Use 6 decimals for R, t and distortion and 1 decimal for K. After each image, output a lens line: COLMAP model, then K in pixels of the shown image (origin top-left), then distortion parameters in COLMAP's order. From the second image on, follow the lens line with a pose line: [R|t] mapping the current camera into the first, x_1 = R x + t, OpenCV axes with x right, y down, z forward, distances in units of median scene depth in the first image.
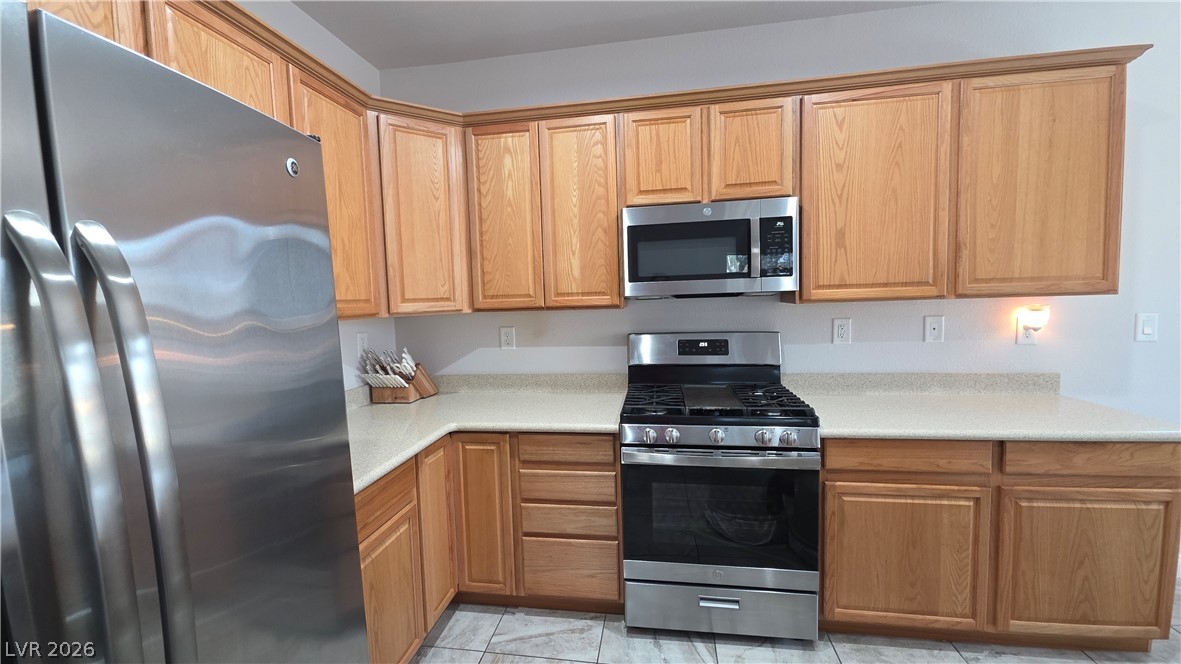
lens RADIAL K [[470.2, 0, 583.7], [0, 470.2, 328.2], [0, 0, 1]] dist [0.013176, -0.007897]
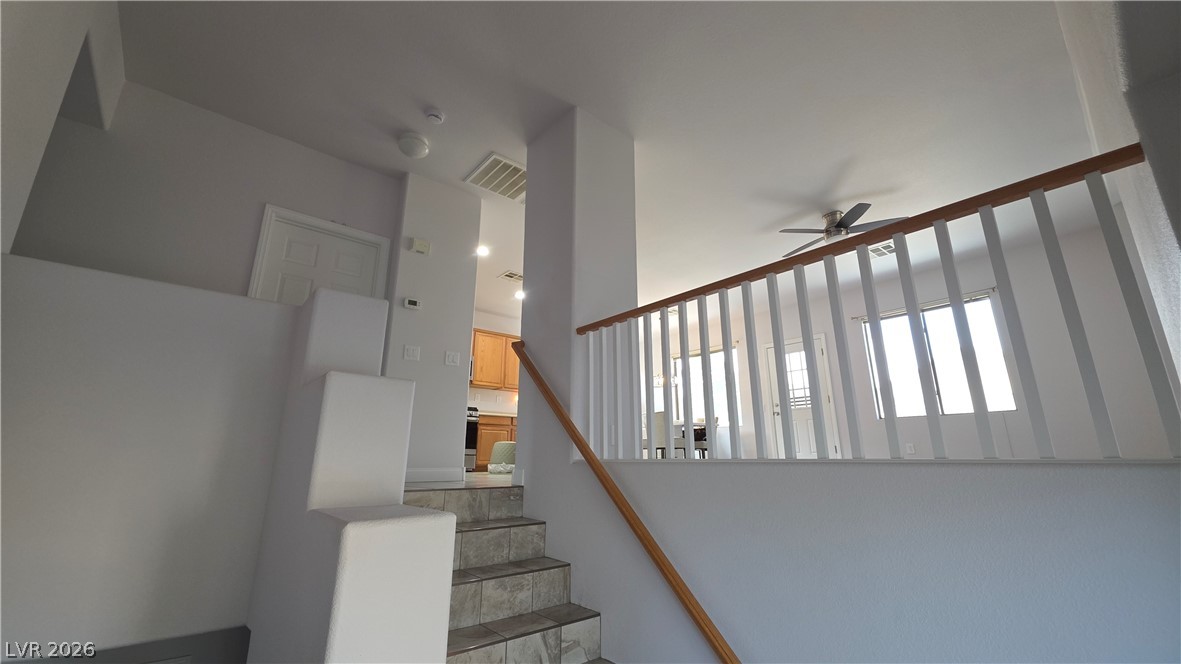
lens RADIAL K [[470.2, 0, 583.7], [0, 470.2, 328.2], [0, 0, 1]] dist [0.013176, -0.007897]
pose [[0.645279, 0.238170, 0.725872, -1.758009], [0.029290, 0.941748, -0.335041, 0.795803], [-0.763385, 0.237456, 0.600714, -1.989442]]
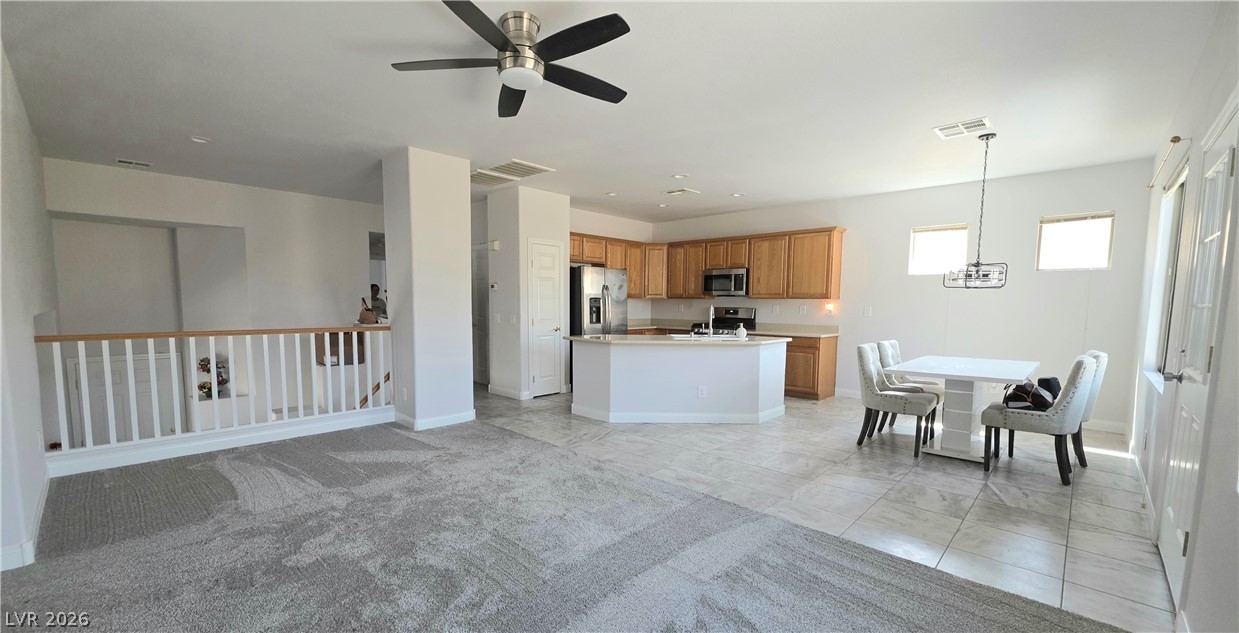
lens RADIAL K [[500.4, 0, 615.9], [0, 500.4, 346.9], [0, 0, 1]] dist [0.000059, 0.000004]
pose [[0.828653, 0.089626, -0.552541, 1.721872], [-0.072533, 0.995969, 0.052774, 0.174890], [0.555043, -0.003654, 0.831814, -2.584794]]
